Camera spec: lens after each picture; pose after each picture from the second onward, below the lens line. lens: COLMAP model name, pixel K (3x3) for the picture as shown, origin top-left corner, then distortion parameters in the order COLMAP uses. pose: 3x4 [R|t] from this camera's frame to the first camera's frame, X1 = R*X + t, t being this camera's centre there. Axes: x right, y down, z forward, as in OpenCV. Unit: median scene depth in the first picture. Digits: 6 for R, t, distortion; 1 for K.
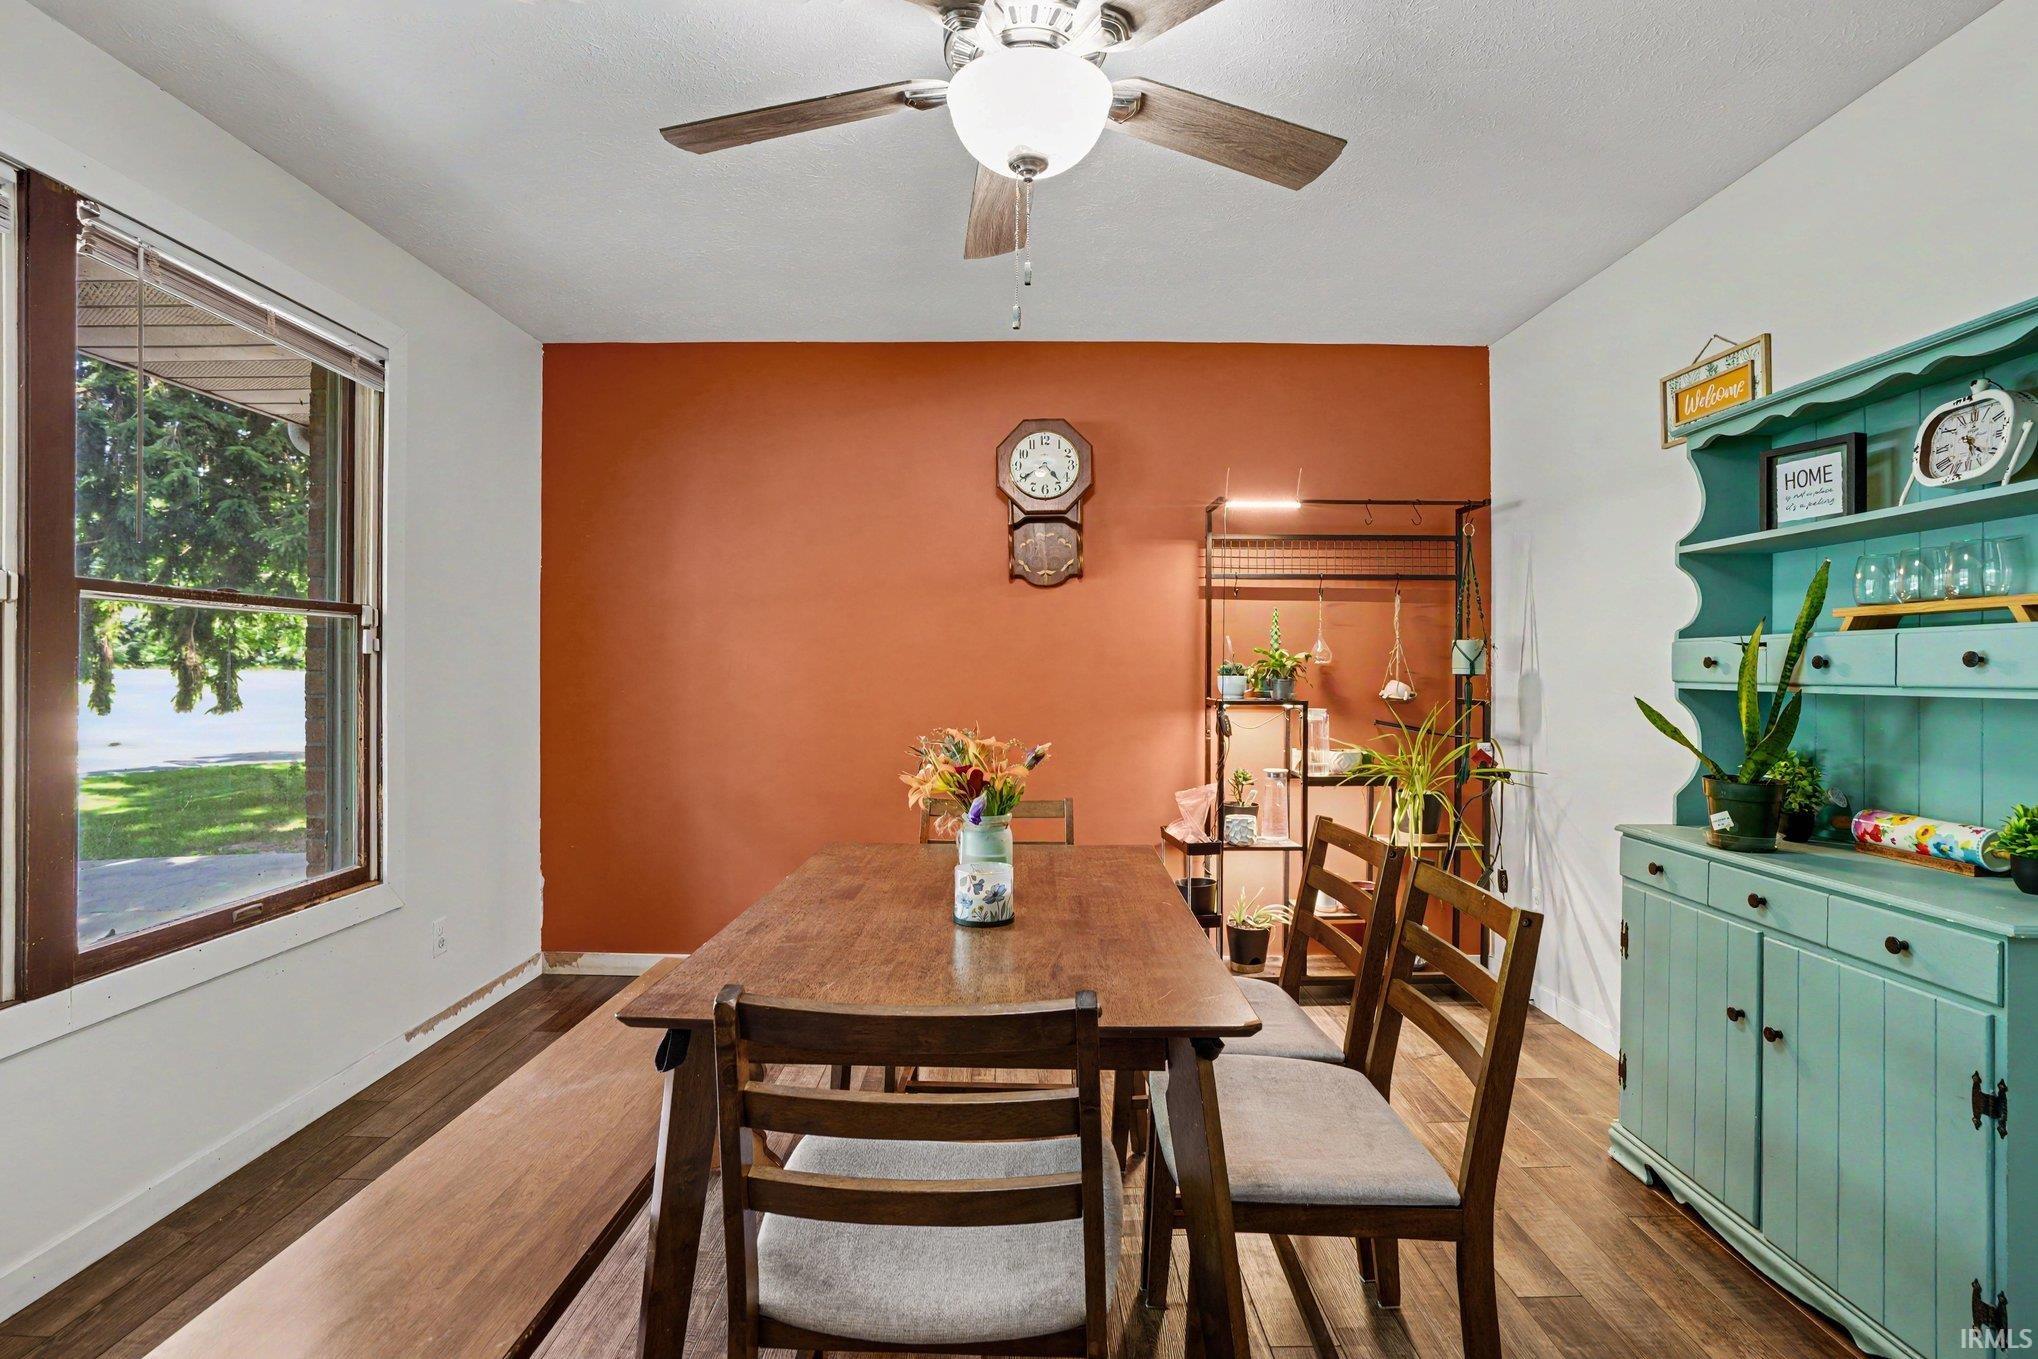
lens RADIAL K [[975.1, 0, 1007.0], [0, 975.1, 658.5], [0, 0, 1]] dist [-0.015703, 0.001740]
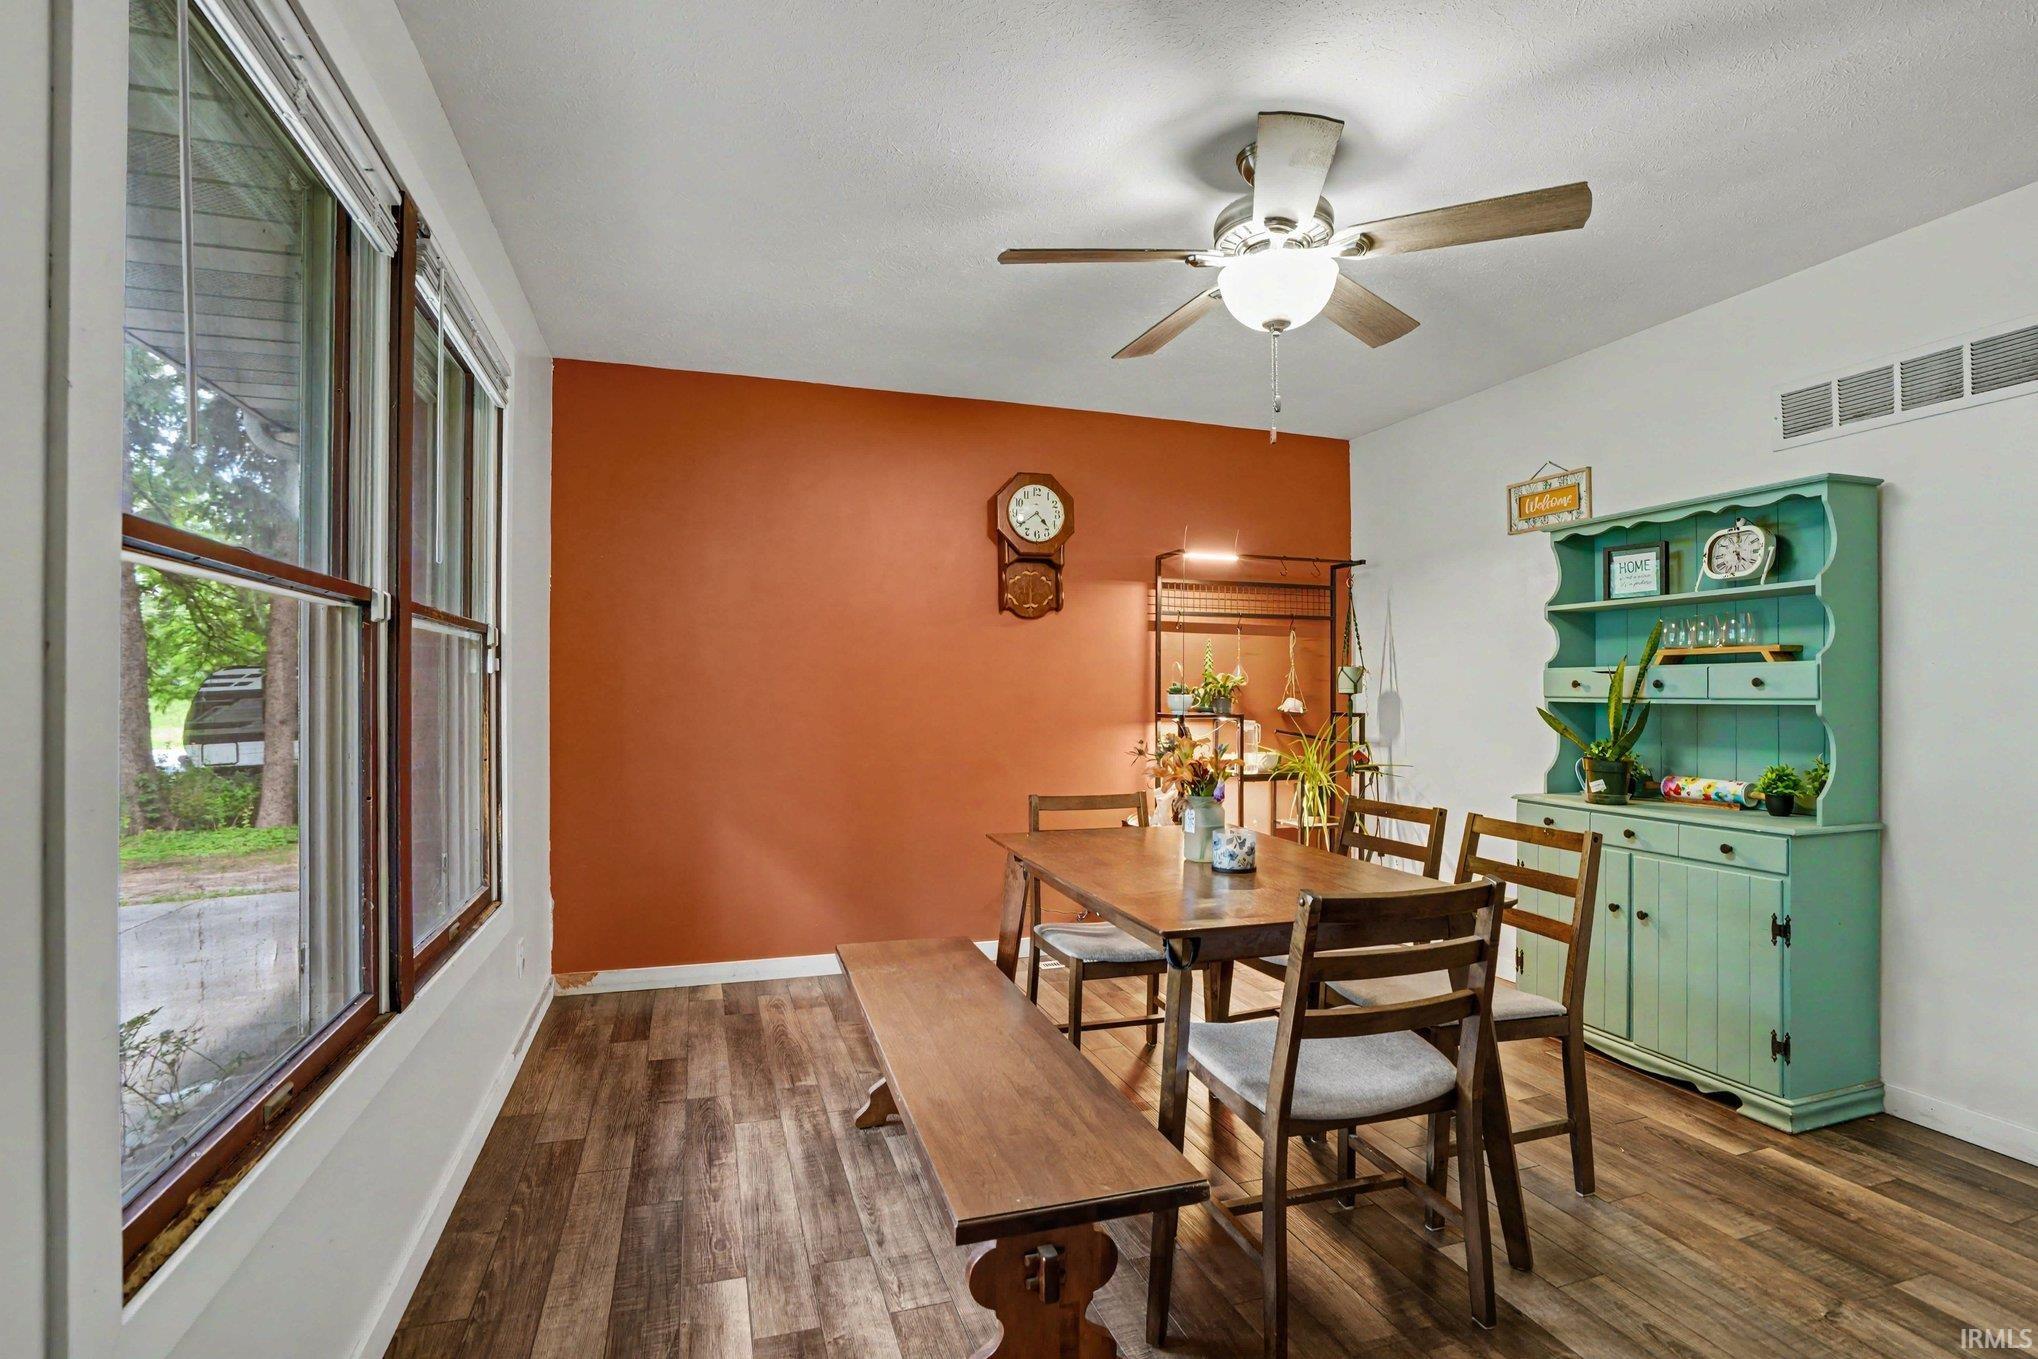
lens RADIAL K [[983.9, 0, 1019.0], [0, 983.9, 679.5], [0, 0, 1]] dist [-0.013635, 0.000069]
pose [[0.944815, 0.003460, 0.327587, -0.472375], [-0.003362, 0.999994, -0.000863, 0.000813], [-0.327588, -0.000286, 0.944821, -0.132067]]
